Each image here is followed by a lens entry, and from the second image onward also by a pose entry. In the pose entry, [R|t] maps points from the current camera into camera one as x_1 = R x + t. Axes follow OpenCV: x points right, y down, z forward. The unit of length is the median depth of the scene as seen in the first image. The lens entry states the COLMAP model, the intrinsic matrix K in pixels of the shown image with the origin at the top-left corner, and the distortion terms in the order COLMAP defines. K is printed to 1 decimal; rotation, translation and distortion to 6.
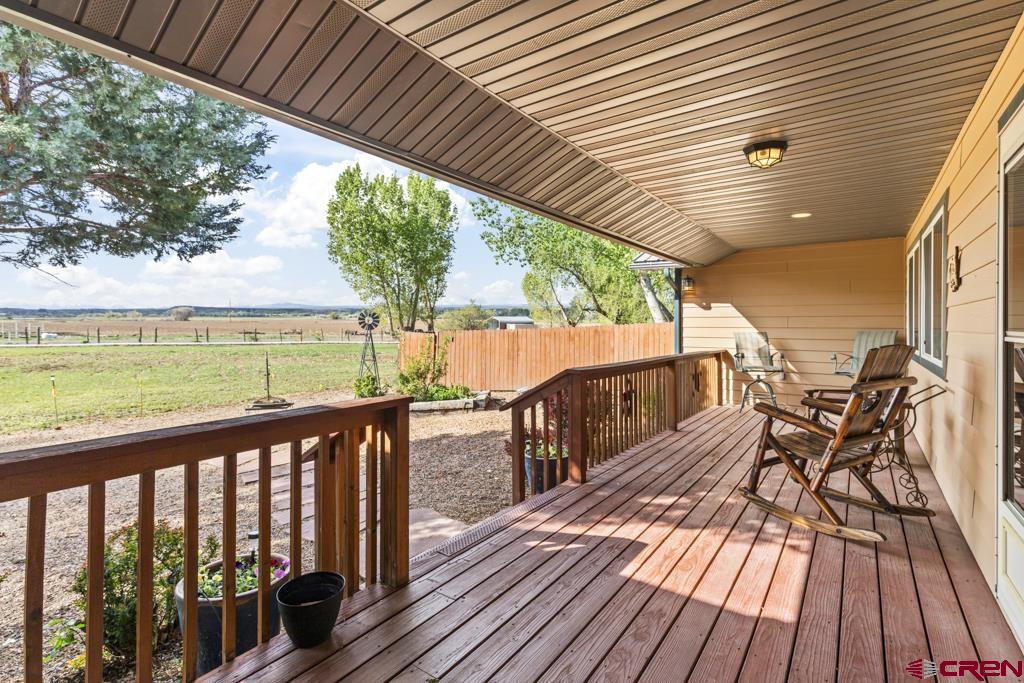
lens RADIAL K [[471.4, 0, 507.4], [0, 471.4, 326.1], [0, 0, 1]] dist [-0.000154, 0.000734]
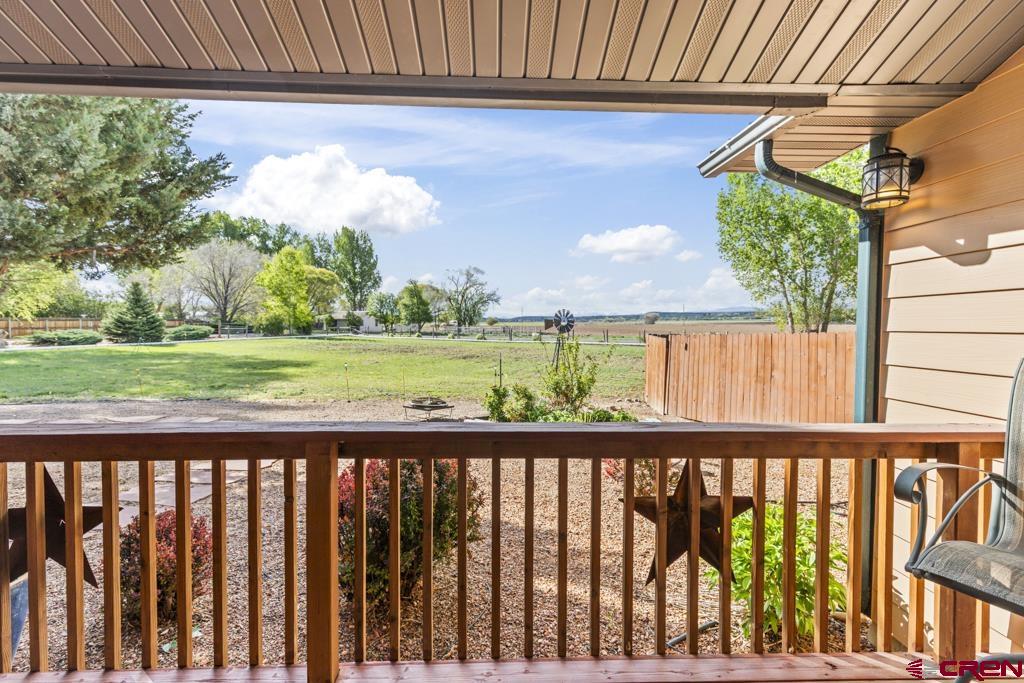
lens RADIAL K [[471.4, 0, 512.6], [0, 471.4, 342.2], [0, 0, 1]] dist [-0.000154, 0.000734]
pose [[0.667630, 0.019171, -0.744247, 0.251122], [0.001754, 0.999625, 0.027323, 0.000410], [0.744492, -0.019546, 0.667346, 0.363115]]
